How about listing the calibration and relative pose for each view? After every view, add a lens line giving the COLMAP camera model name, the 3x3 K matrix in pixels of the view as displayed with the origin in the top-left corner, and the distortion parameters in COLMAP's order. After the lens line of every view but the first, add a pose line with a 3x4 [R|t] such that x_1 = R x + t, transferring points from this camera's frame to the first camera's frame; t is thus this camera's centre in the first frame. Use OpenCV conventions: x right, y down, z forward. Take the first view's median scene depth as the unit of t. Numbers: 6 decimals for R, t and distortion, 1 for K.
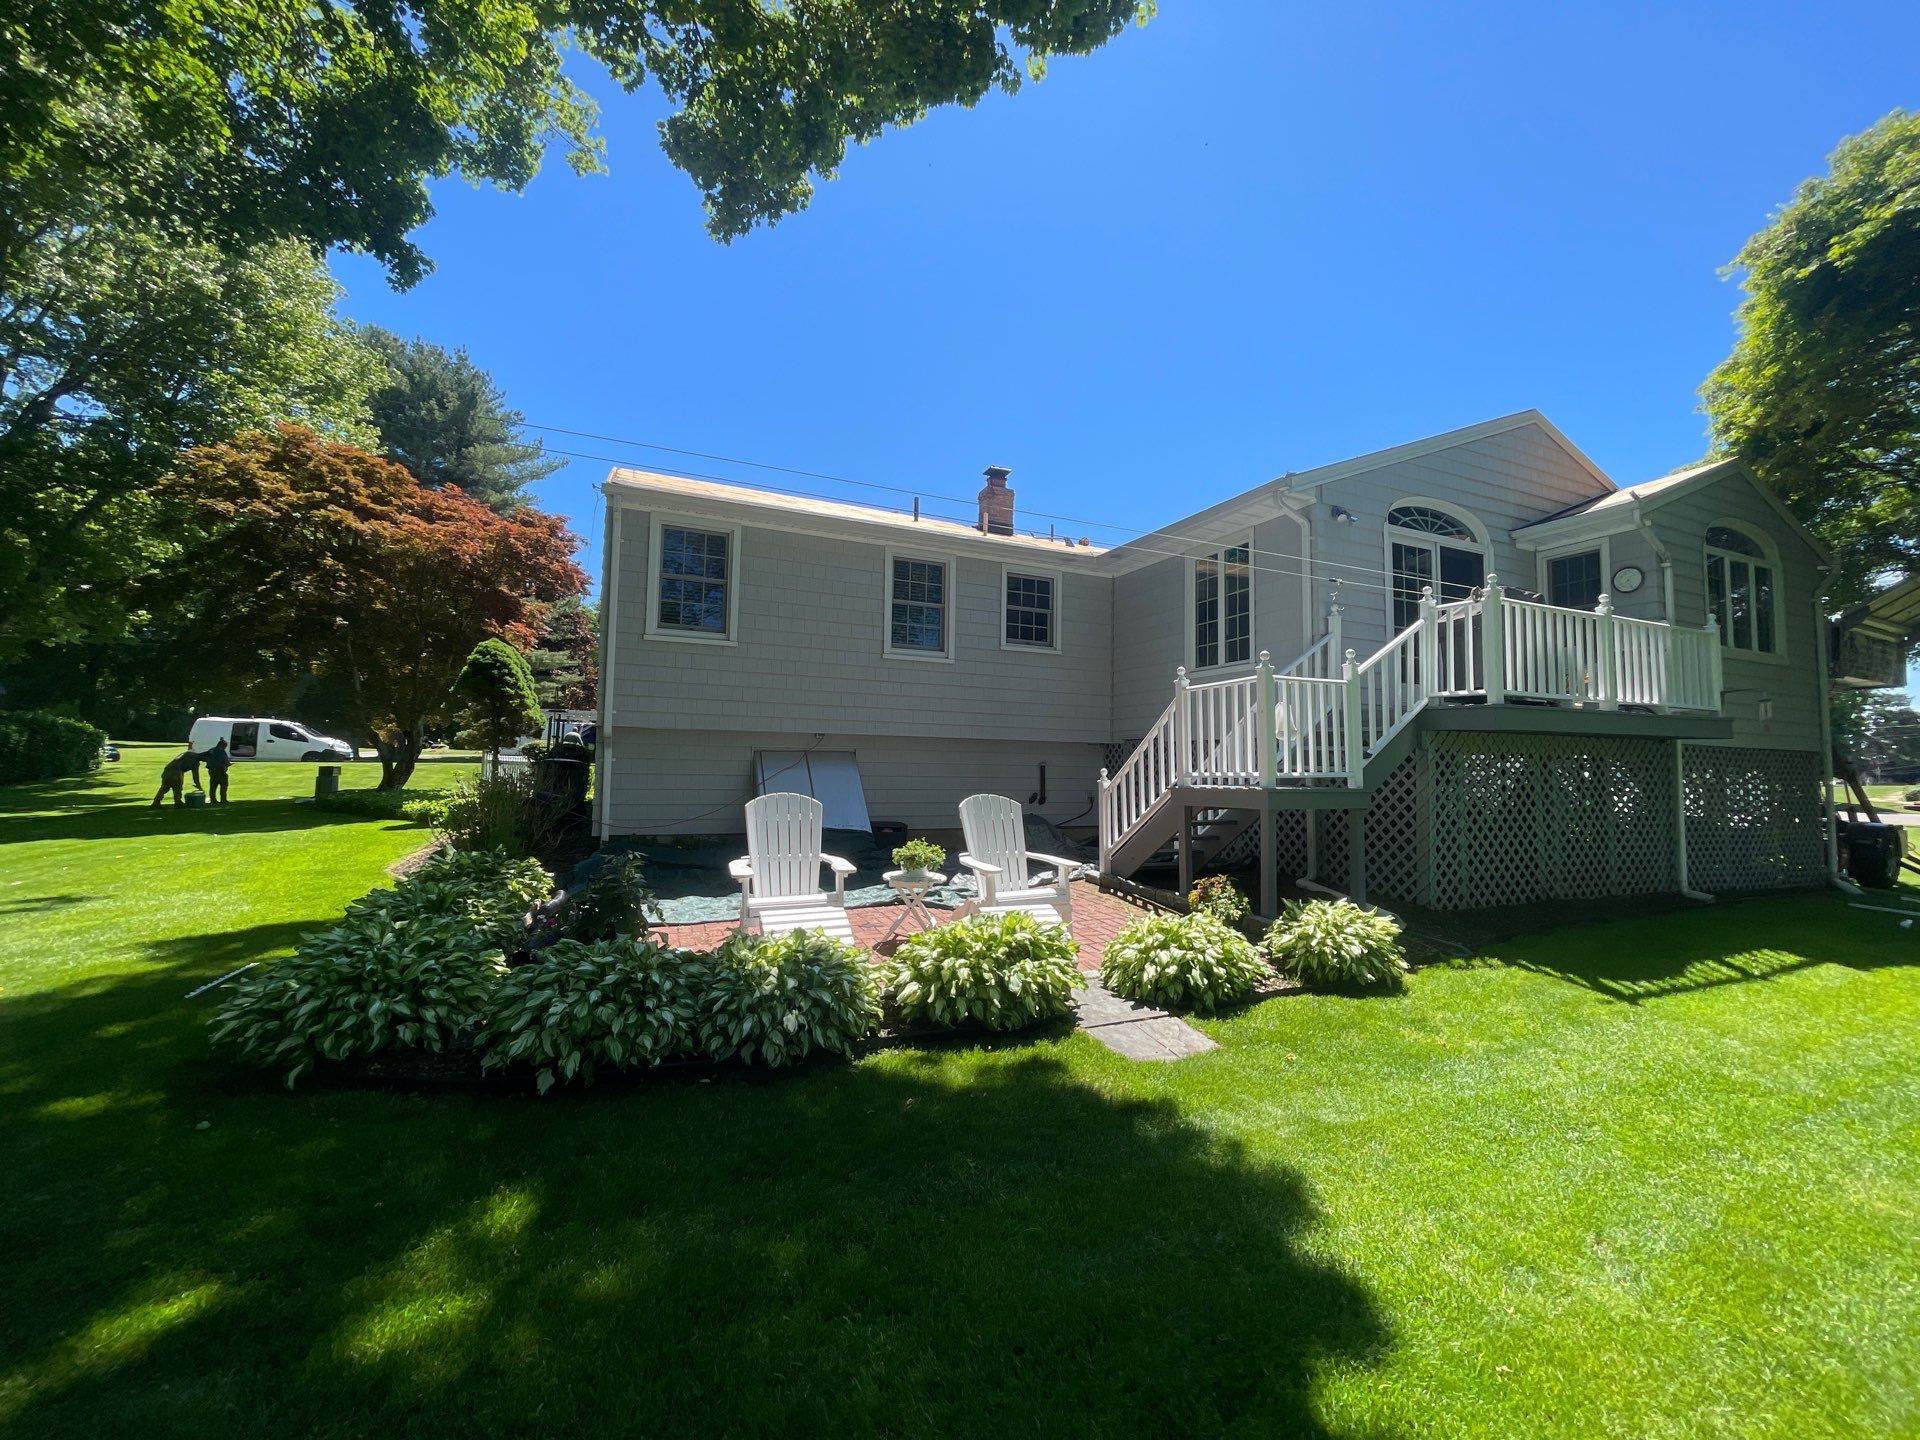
lens RADIAL K [[765.4, 0, 967.7], [0, 765.4, 713.2], [0, 0, 1]] dist [0.002106, -0.000378]
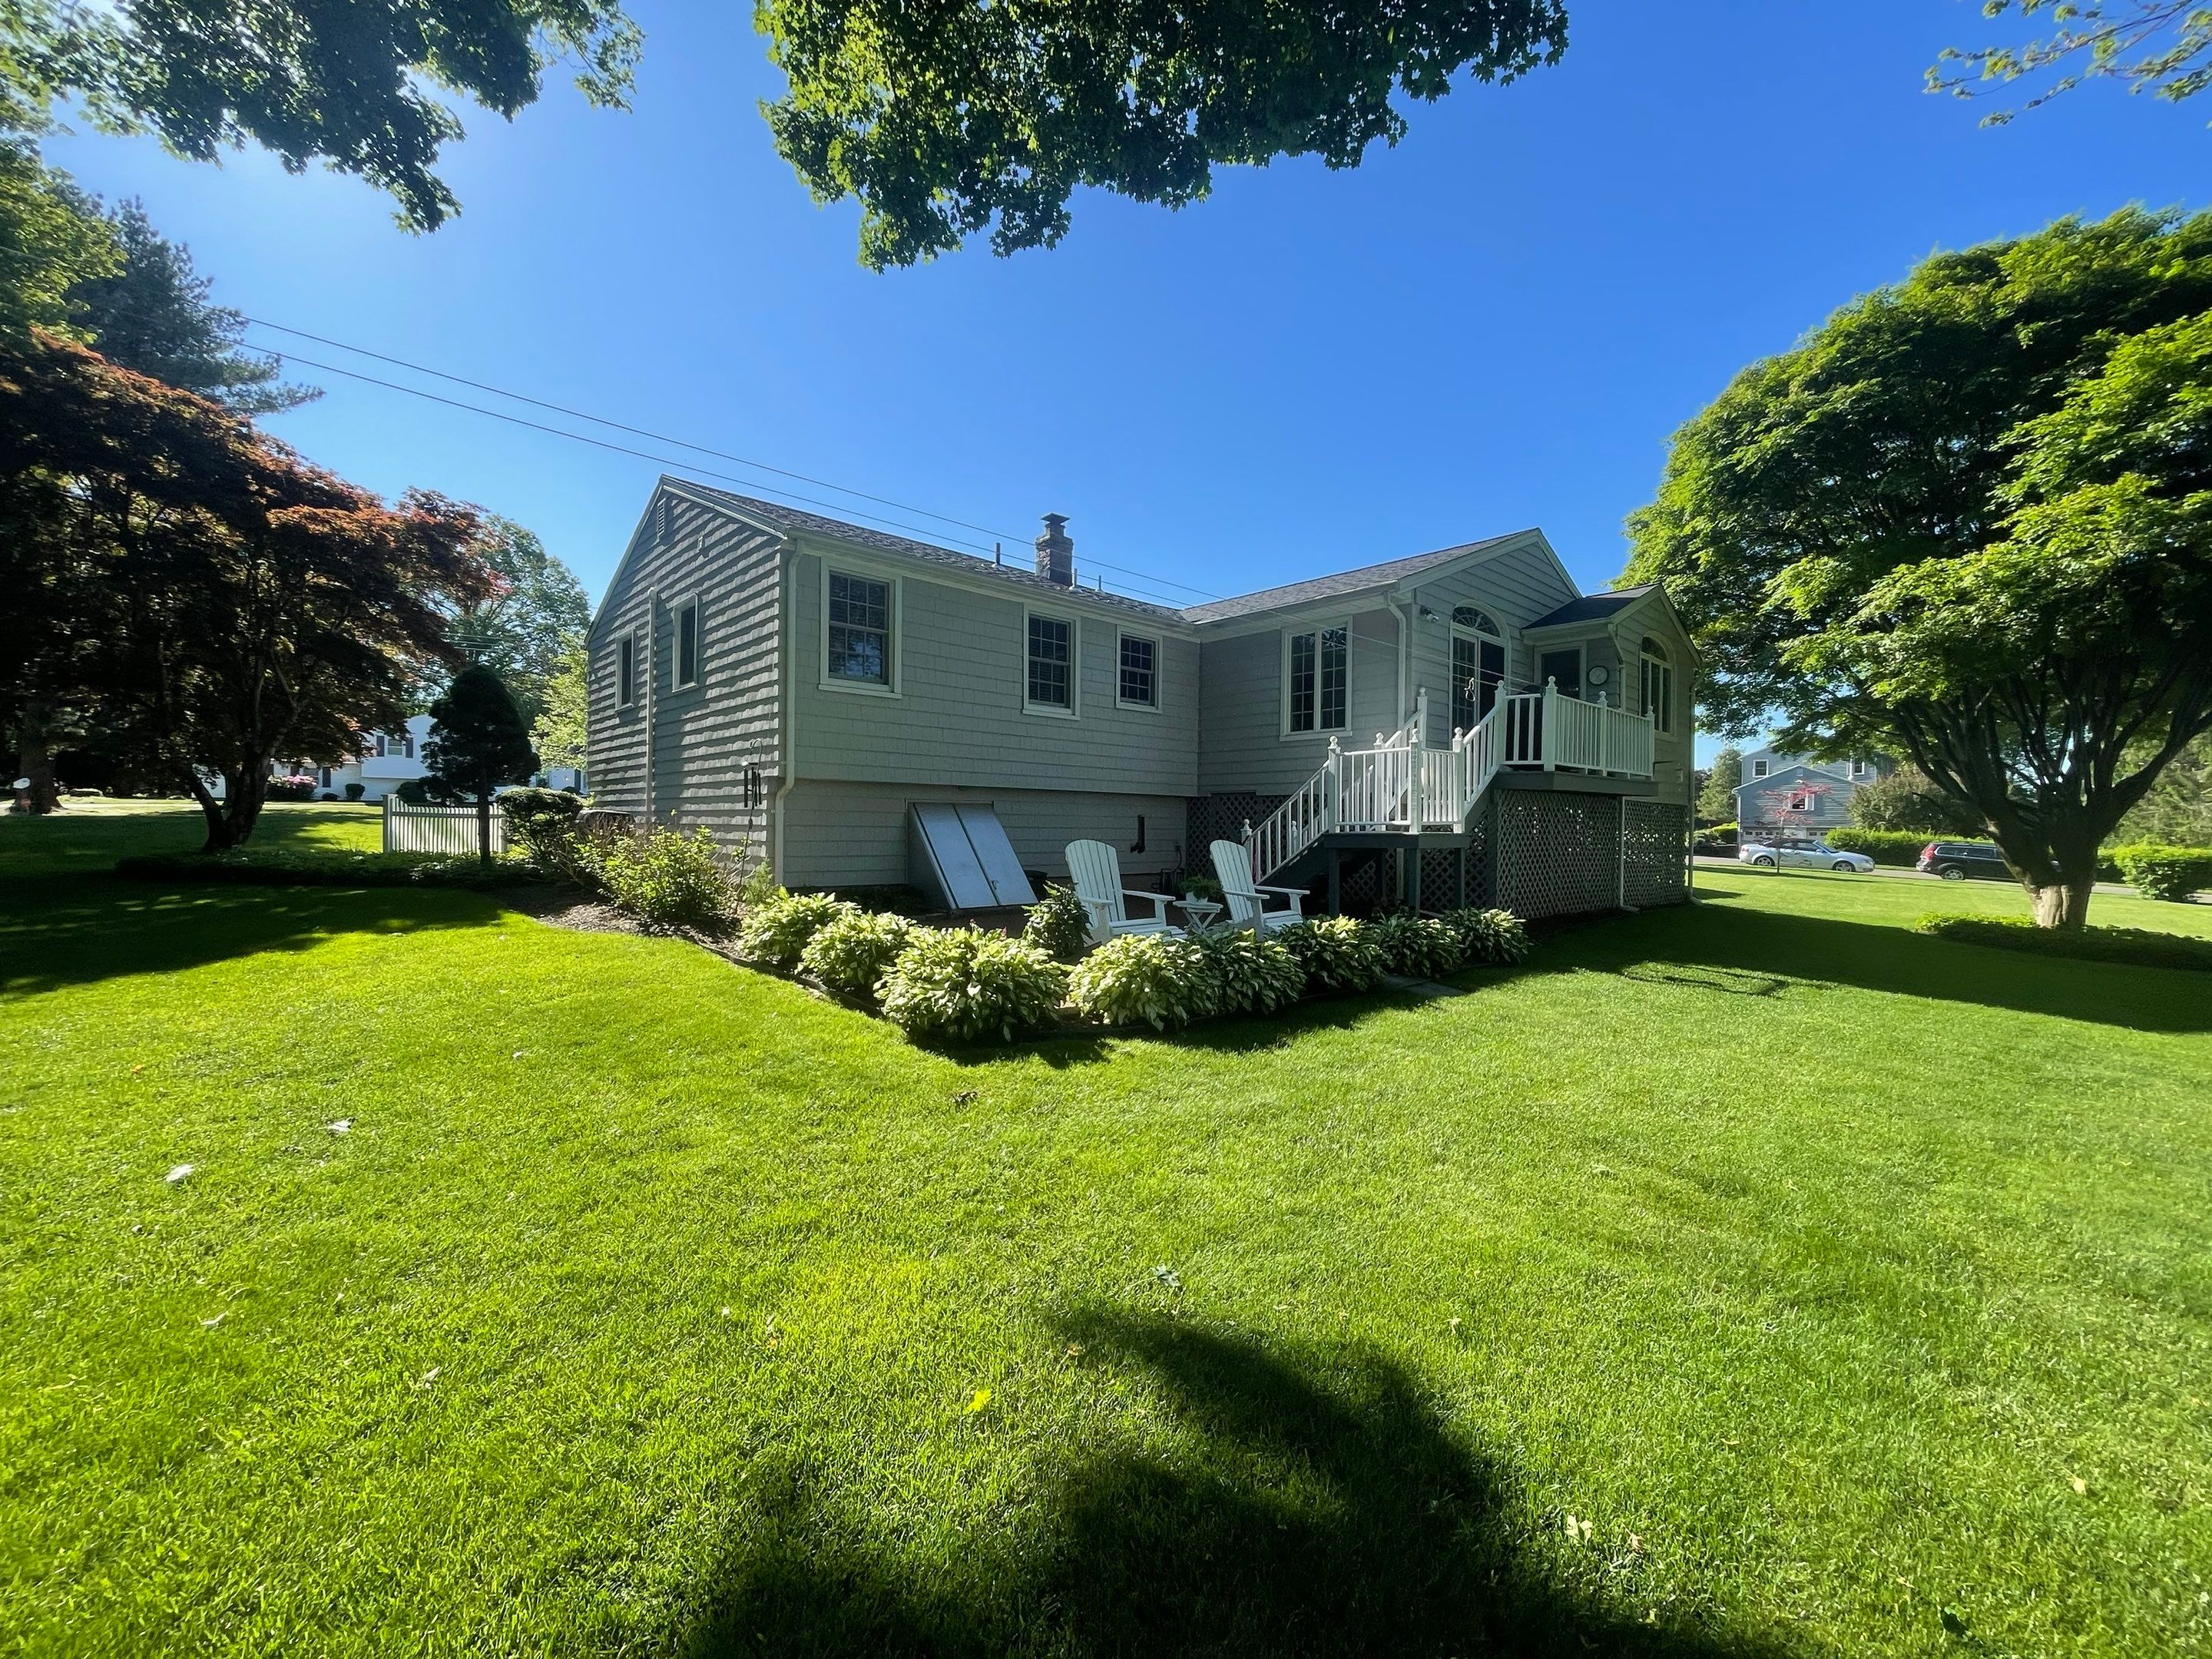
lens RADIAL K [[881.8, 0, 1098.3], [0, 881.8, 832.3], [0, 0, 1]] dist [0.002106, -0.000378]
pose [[0.950129, -0.009240, 0.311721, -0.416316], [-0.019097, 0.995961, 0.087732, -0.019561], [-0.311272, -0.089309, 0.946115, -0.192175]]
